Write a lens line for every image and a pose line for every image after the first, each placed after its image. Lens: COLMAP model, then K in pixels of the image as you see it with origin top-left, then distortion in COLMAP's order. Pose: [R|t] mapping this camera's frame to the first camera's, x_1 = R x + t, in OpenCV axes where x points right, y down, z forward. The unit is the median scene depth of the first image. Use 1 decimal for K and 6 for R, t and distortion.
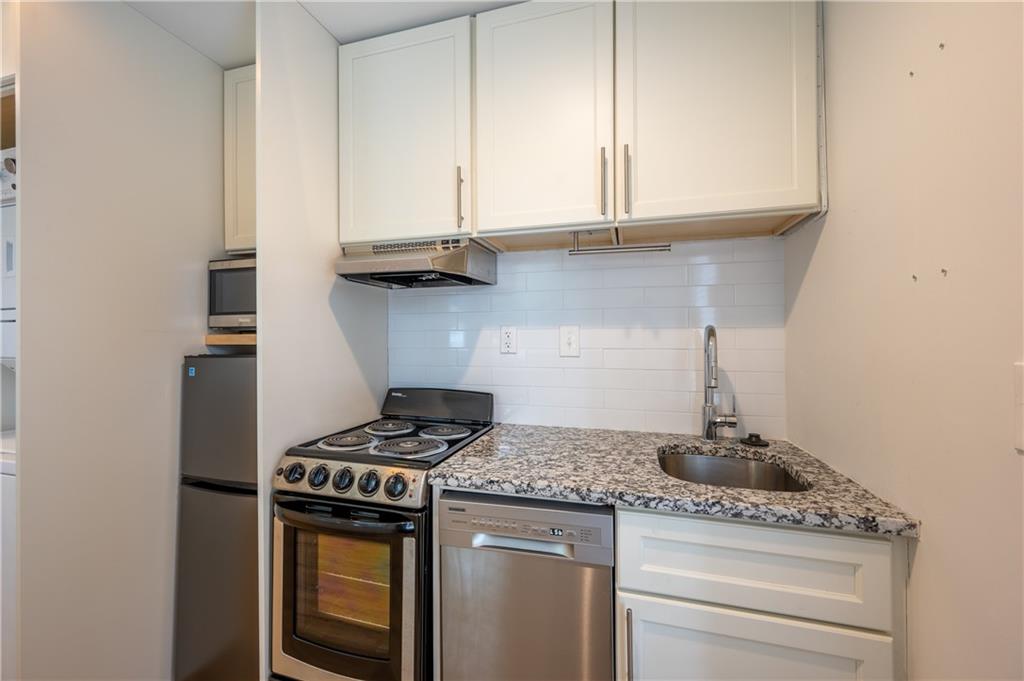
lens RADIAL K [[407.6, 0, 509.8], [0, 407.6, 332.4], [0, 0, 1]] dist [0.000147, -0.000031]
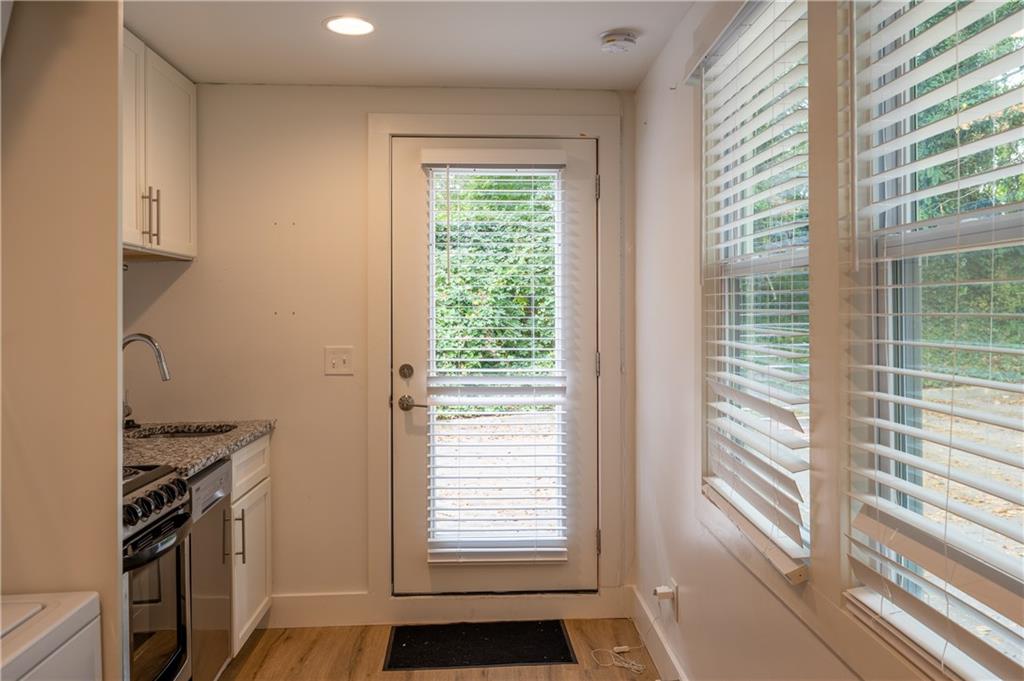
lens RADIAL K [[794.8, 0, 510.9], [0, 794.8, 312.3], [0, 0, 1]] dist [-0.002468, 0.002335]
pose [[-0.321995, 0.004604, 0.946730, -2.413131], [0.002947, 0.999988, -0.003861, -0.077996], [-0.946737, 0.001547, -0.322005, 0.786263]]
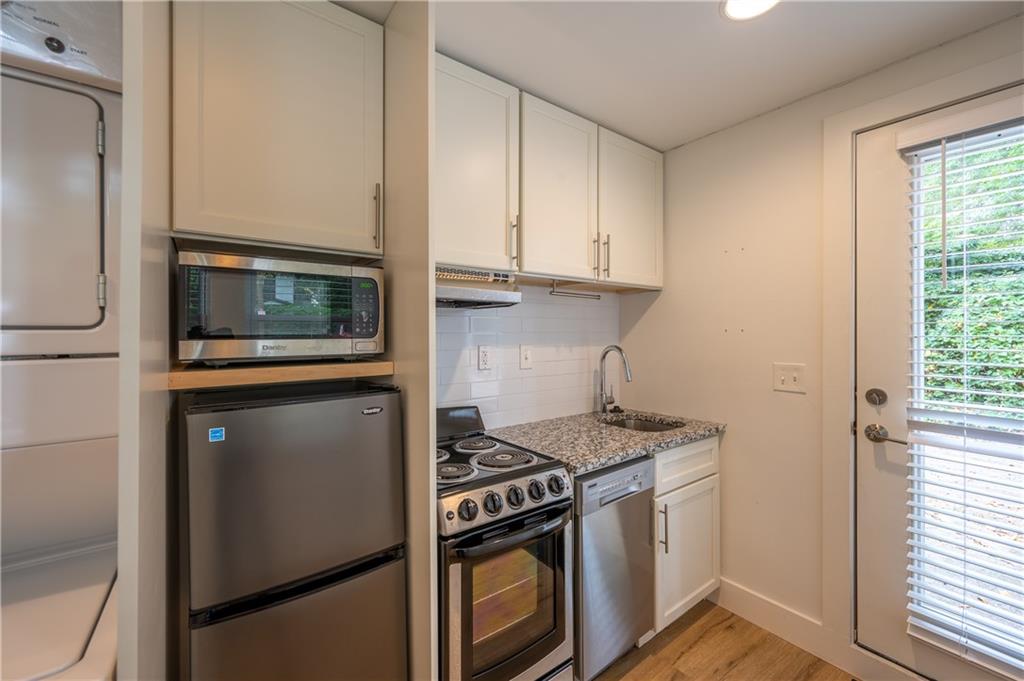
lens RADIAL K [[407.6, 0, 509.8], [0, 407.6, 332.4], [0, 0, 1]] dist [0.000147, -0.000031]
pose [[0.605861, 0.004402, 0.795558, -1.256839], [-0.003759, 0.999989, -0.002670, -0.072491], [-0.795561, -0.001373, 0.605871, 0.346990]]
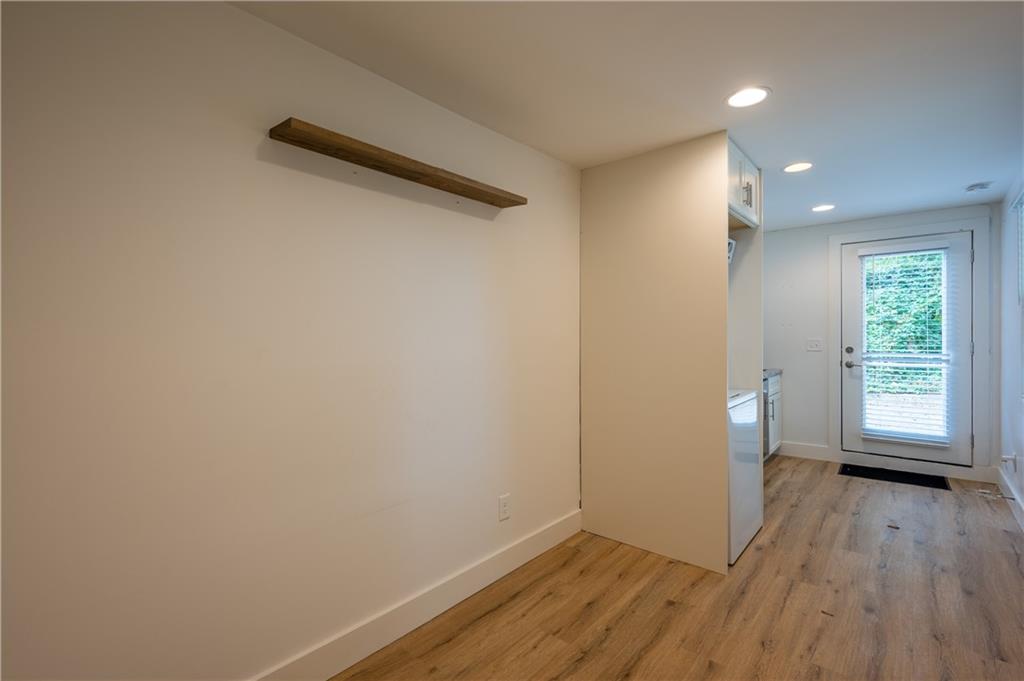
lens RADIAL K [[463.5, 0, 512.0], [0, 463.5, 340.5], [0, 0, 1]] dist [0.000635, 0.000352]
pose [[0.410551, -0.009637, 0.911787, -4.108806], [0.006398, 0.999950, 0.007688, 0.003231], [-0.911815, 0.002677, 0.410592, 1.169297]]
